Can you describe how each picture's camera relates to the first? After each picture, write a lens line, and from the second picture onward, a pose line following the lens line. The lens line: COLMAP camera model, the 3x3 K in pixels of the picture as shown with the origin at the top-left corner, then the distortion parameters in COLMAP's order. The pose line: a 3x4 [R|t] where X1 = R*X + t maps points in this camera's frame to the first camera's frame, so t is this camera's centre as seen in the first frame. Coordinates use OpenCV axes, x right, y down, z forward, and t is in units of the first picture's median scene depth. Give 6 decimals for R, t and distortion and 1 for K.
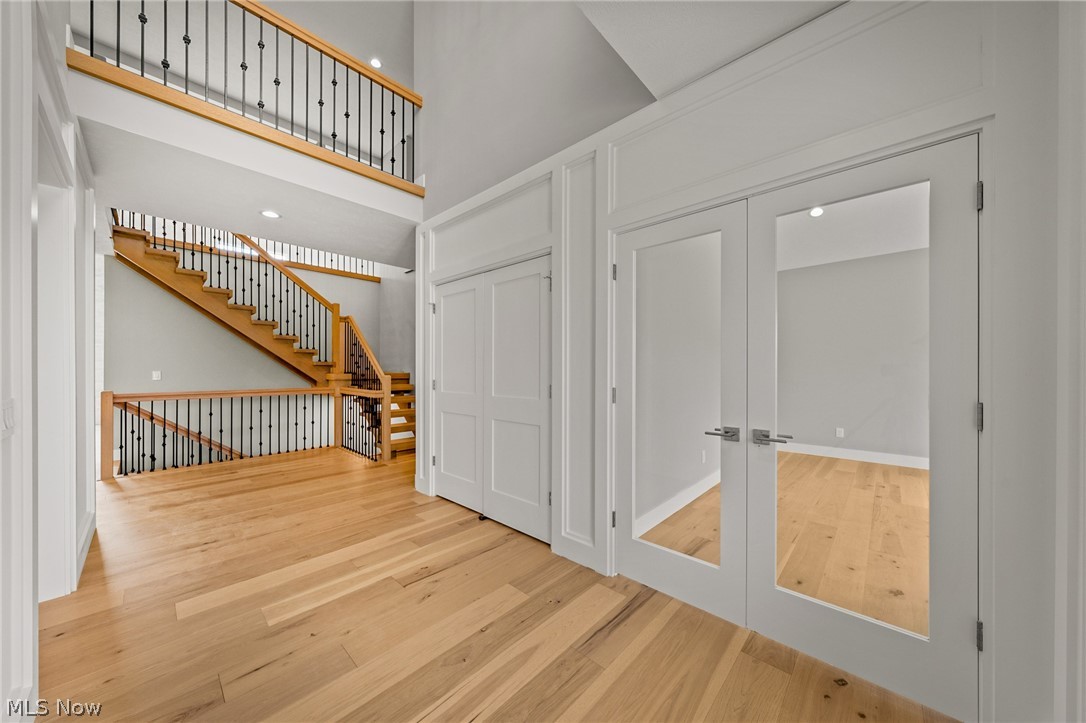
lens RADIAL K [[365.5, 0, 535.4], [0, 365.5, 368.8], [0, 0, 1]] dist [-0.000074, -0.000025]
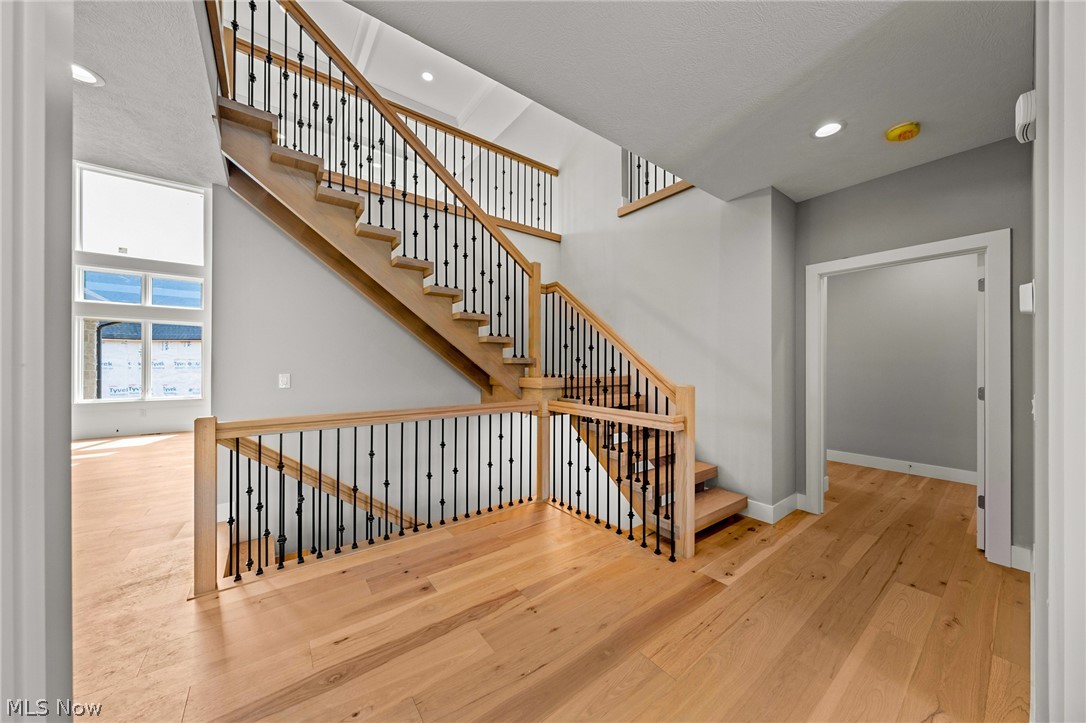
lens RADIAL K [[369.0, 0, 542.3], [0, 369.0, 364.7], [0, 0, 1]] dist [-0.000780, -0.000067]
pose [[0.985641, 0.001457, -0.168845, -0.546092], [-0.001533, 0.999999, -0.000322, -0.009128], [0.168845, 0.000577, 0.985642, 0.500929]]
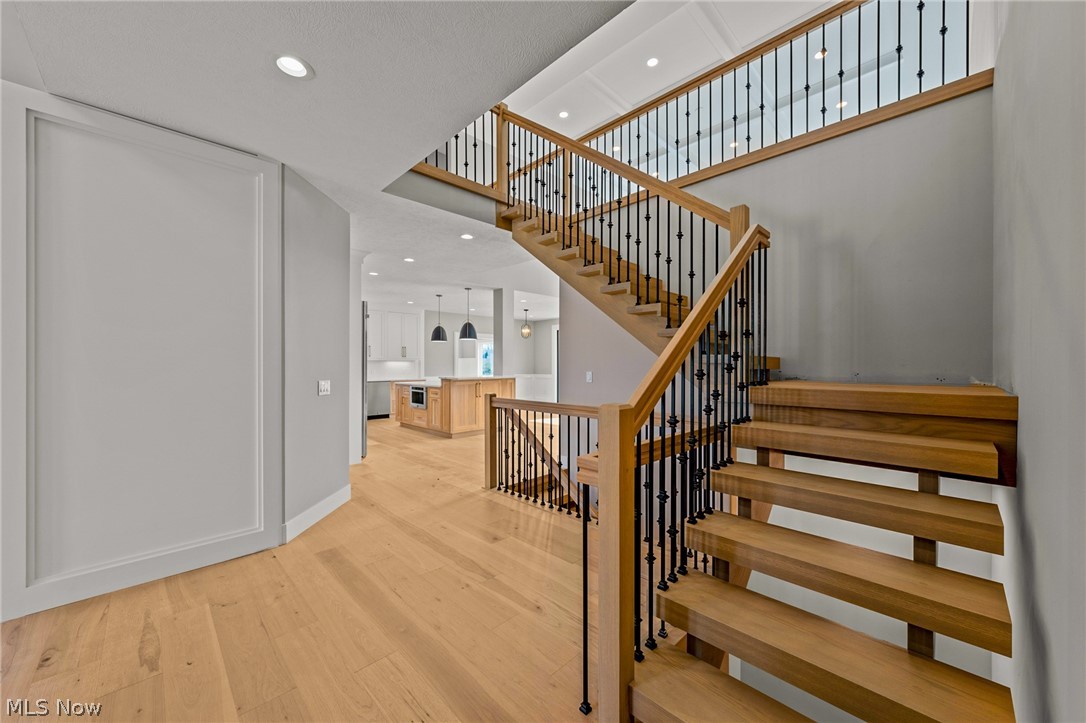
lens RADIAL K [[400.9, 0, 543.0], [0, 400.9, 361.5], [0, 0, 1]] dist [-0.000737, -0.000084]
pose [[-0.033194, -0.004791, -0.999437, -0.132411], [0.002848, 0.999984, -0.004888, -0.014023], [0.999445, -0.003008, -0.033180, 1.013154]]
